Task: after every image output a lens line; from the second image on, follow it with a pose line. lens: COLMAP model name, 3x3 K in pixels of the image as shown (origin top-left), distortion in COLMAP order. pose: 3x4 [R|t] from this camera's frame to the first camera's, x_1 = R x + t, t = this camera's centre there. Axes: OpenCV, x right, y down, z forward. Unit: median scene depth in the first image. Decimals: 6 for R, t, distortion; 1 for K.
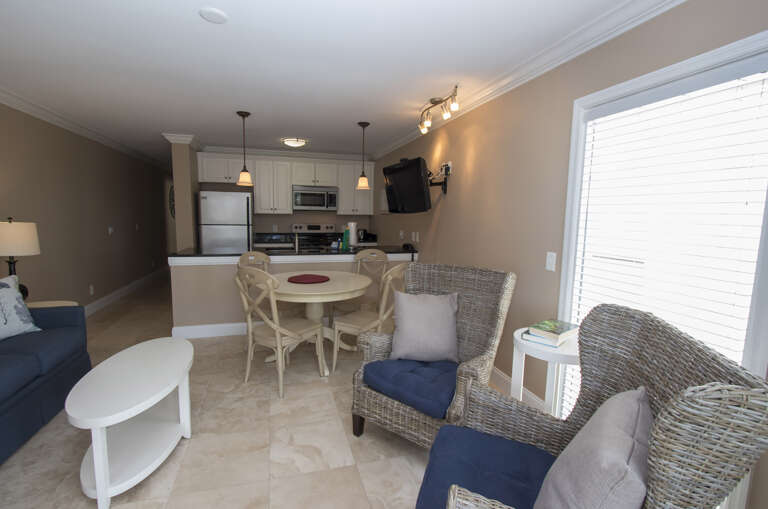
lens RADIAL K [[362.1, 0, 384.0], [0, 362.1, 254.5], [0, 0, 1]] dist [-0.012093, 0.000020]
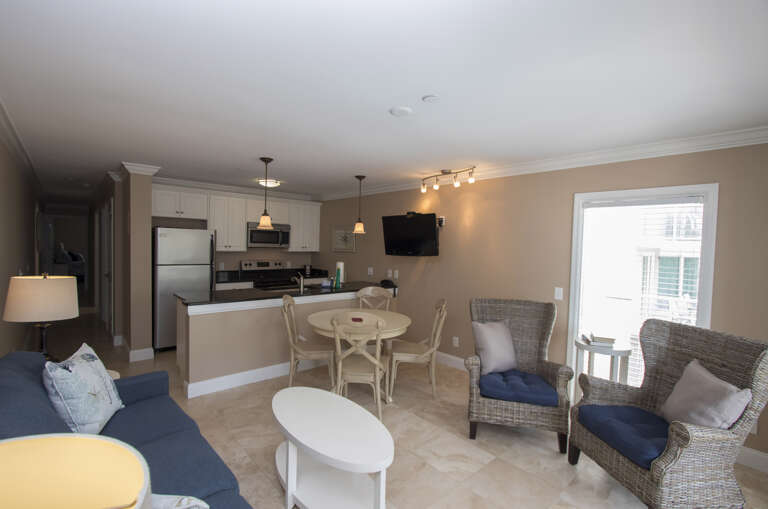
lens RADIAL K [[353.1, 0, 379.7], [0, 353.1, 253.4], [0, 0, 1]] dist [-0.013381, 0.000405]
pose [[0.901234, -0.002776, 0.433324, -0.415554], [0.035151, 0.997152, -0.066720, -0.037022], [-0.431905, 0.075362, 0.898765, -0.011028]]
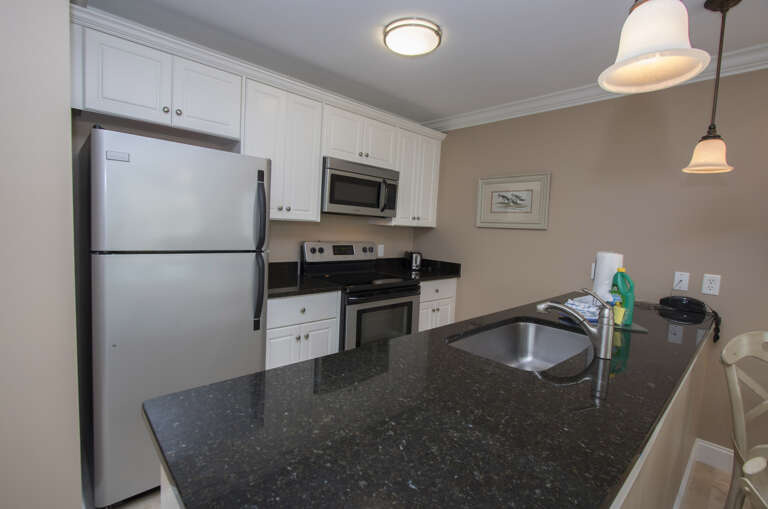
lens RADIAL K [[353.1, 0, 379.7], [0, 353.1, 253.4], [0, 0, 1]] dist [-0.013381, 0.000405]
pose [[0.894048, -0.006573, 0.447923, -0.465603], [0.014176, 0.999807, -0.013623, -0.080385], [-0.447747, 0.018529, 0.893968, 0.706768]]
